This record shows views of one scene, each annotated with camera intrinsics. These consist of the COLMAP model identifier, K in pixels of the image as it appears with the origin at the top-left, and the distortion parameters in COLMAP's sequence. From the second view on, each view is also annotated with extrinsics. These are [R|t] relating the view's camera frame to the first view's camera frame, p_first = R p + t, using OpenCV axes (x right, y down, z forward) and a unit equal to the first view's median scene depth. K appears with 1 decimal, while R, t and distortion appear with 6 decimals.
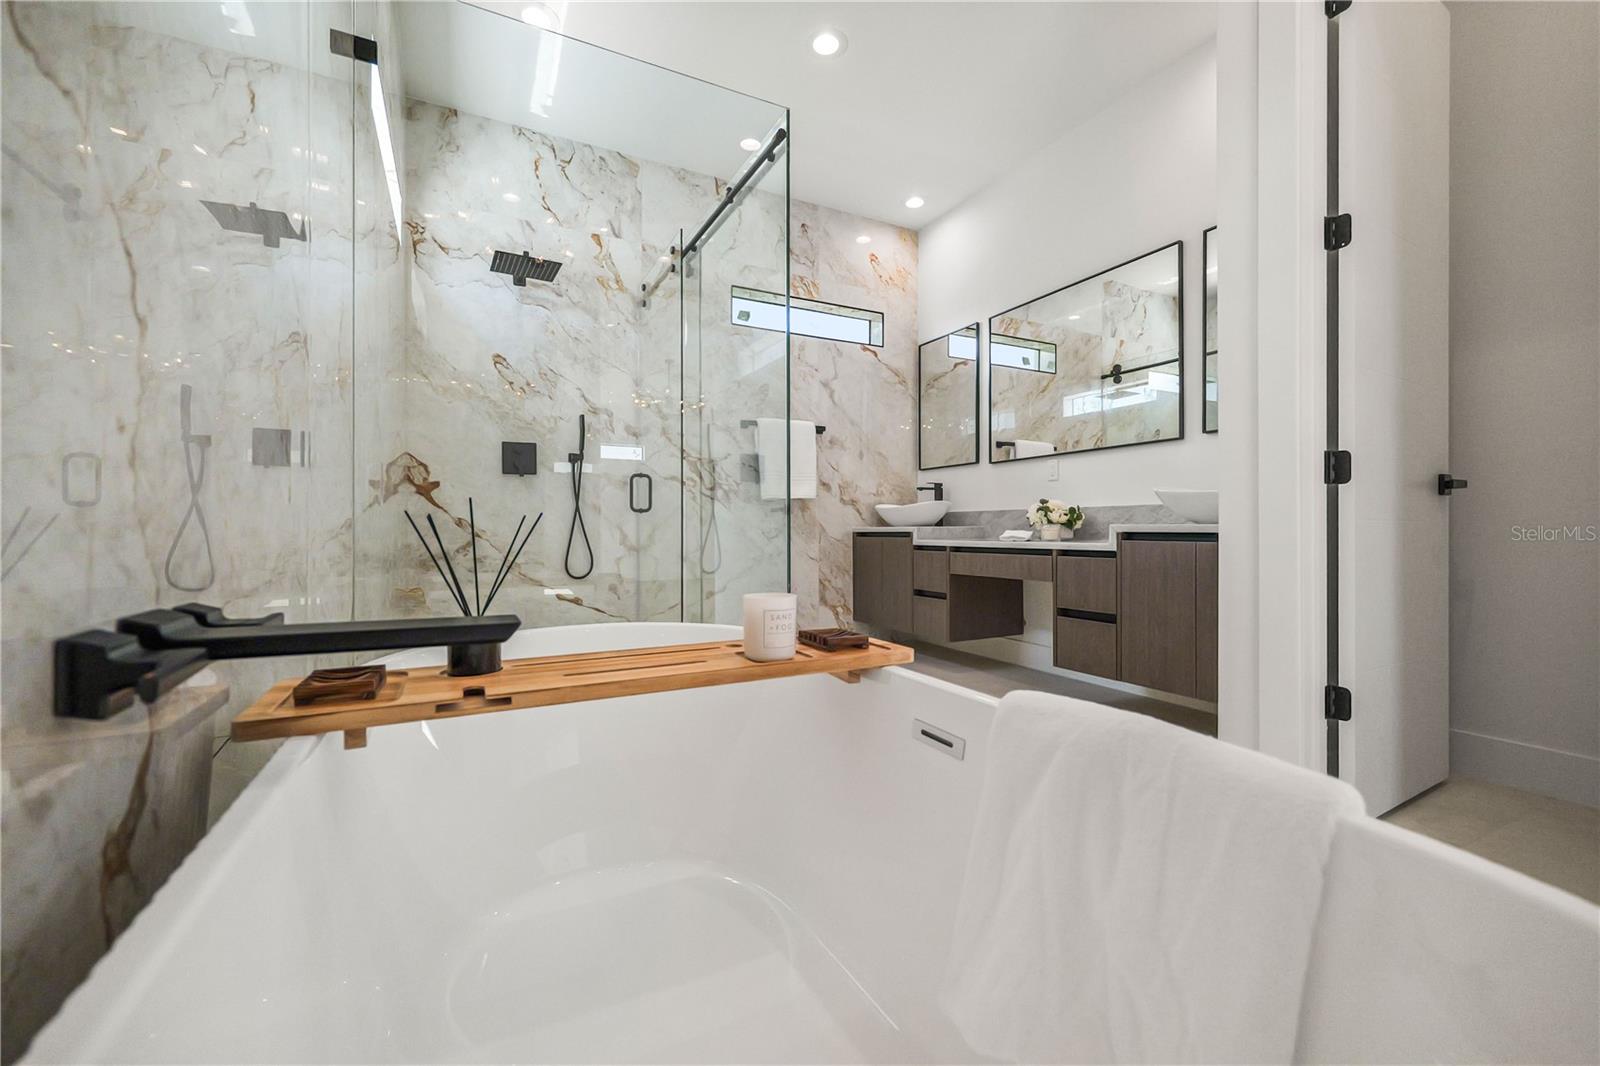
lens RADIAL K [[652.2, 0, 793.2], [0, 652.2, 530.3], [0, 0, 1]] dist [-0.003075, 0.000885]
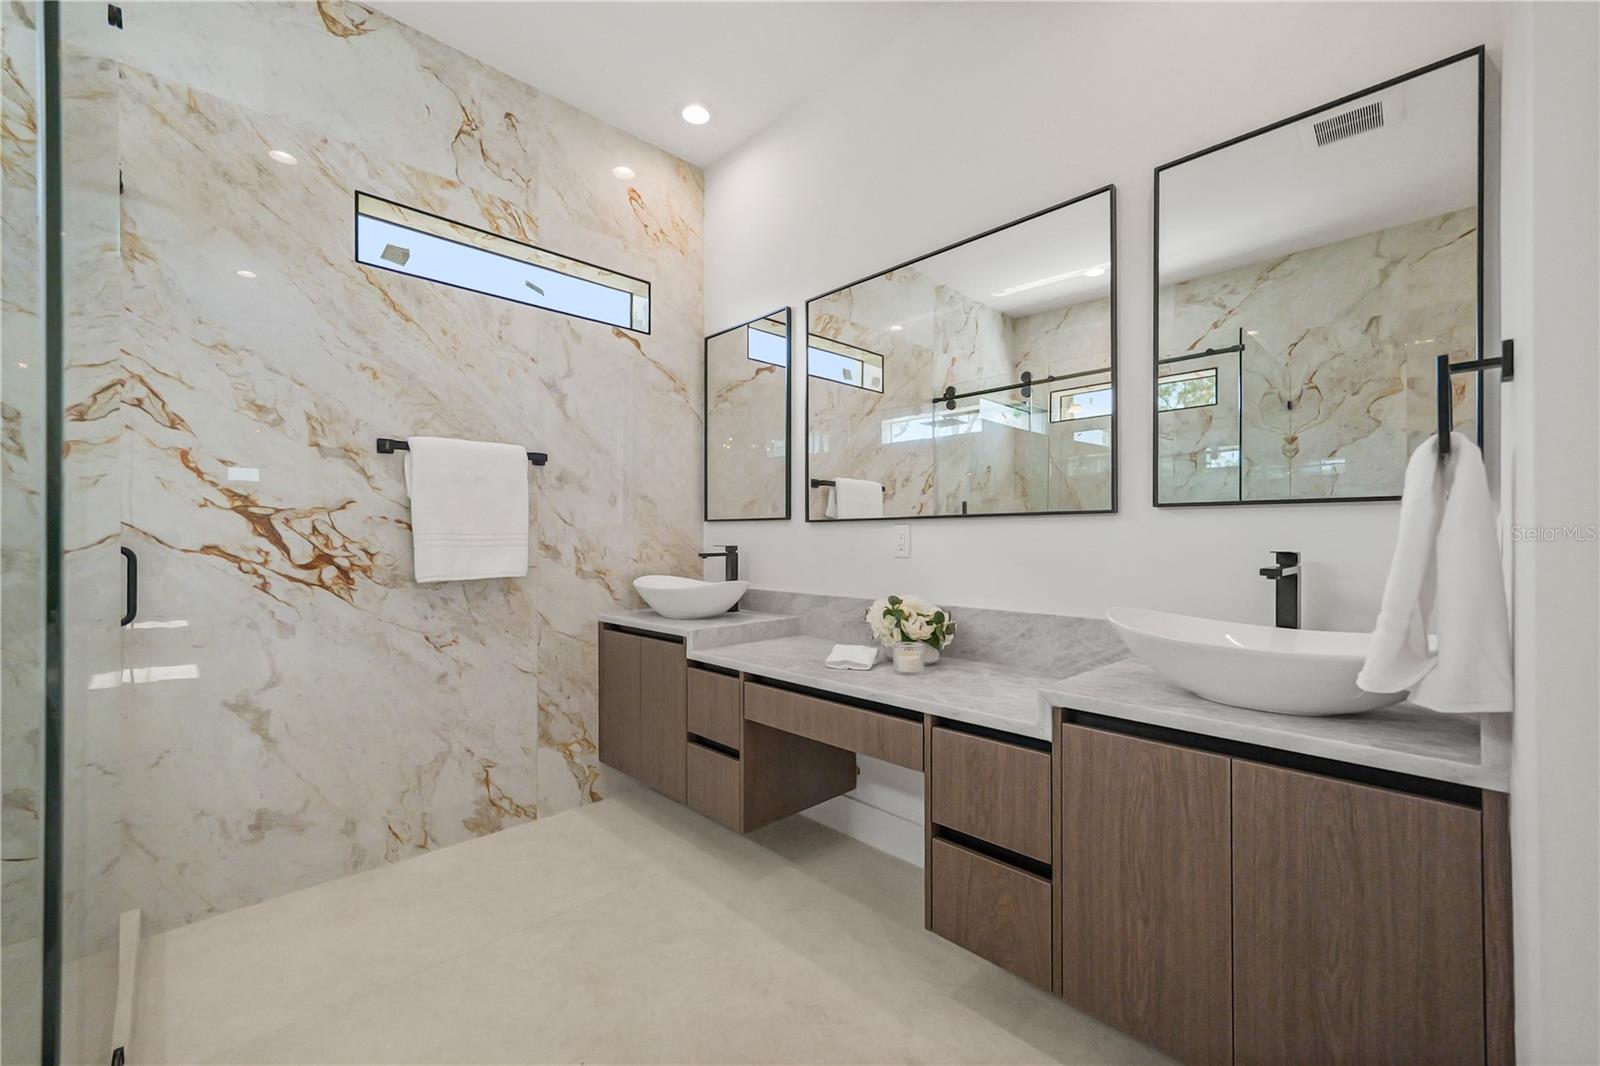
lens RADIAL K [[652.2, 0, 795.9], [0, 652.2, 539.9], [0, 0, 1]] dist [-0.003075, 0.000885]
pose [[0.957364, 0.001249, 0.288882, 0.093069], [-0.001440, 0.999999, 0.000451, -0.078032], [-0.288881, -0.000848, 0.957365, 0.343792]]
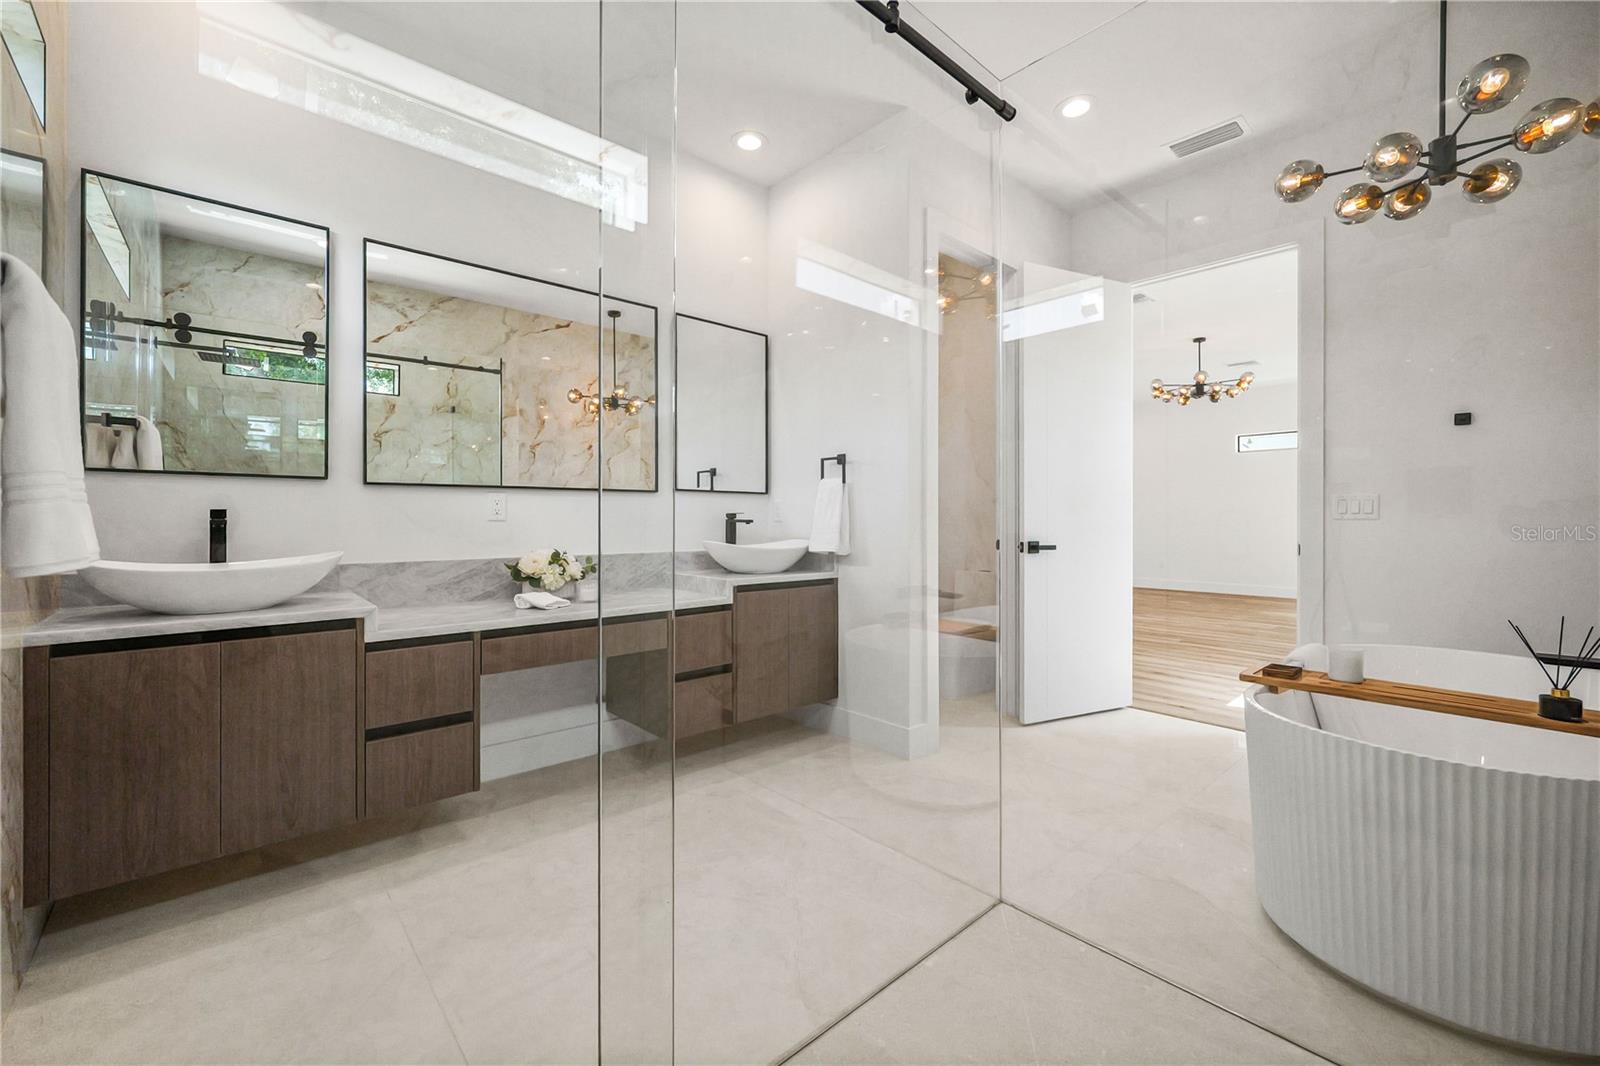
lens RADIAL K [[652.2, 0, 806.0], [0, 652.2, 521.8], [0, 0, 1]] dist [-0.003075, 0.000885]
pose [[-0.252763, -0.005969, 0.967510, -0.343075], [-0.001378, 0.999982, 0.005810, -0.065967], [-0.967527, 0.000136, -0.252767, 0.703201]]
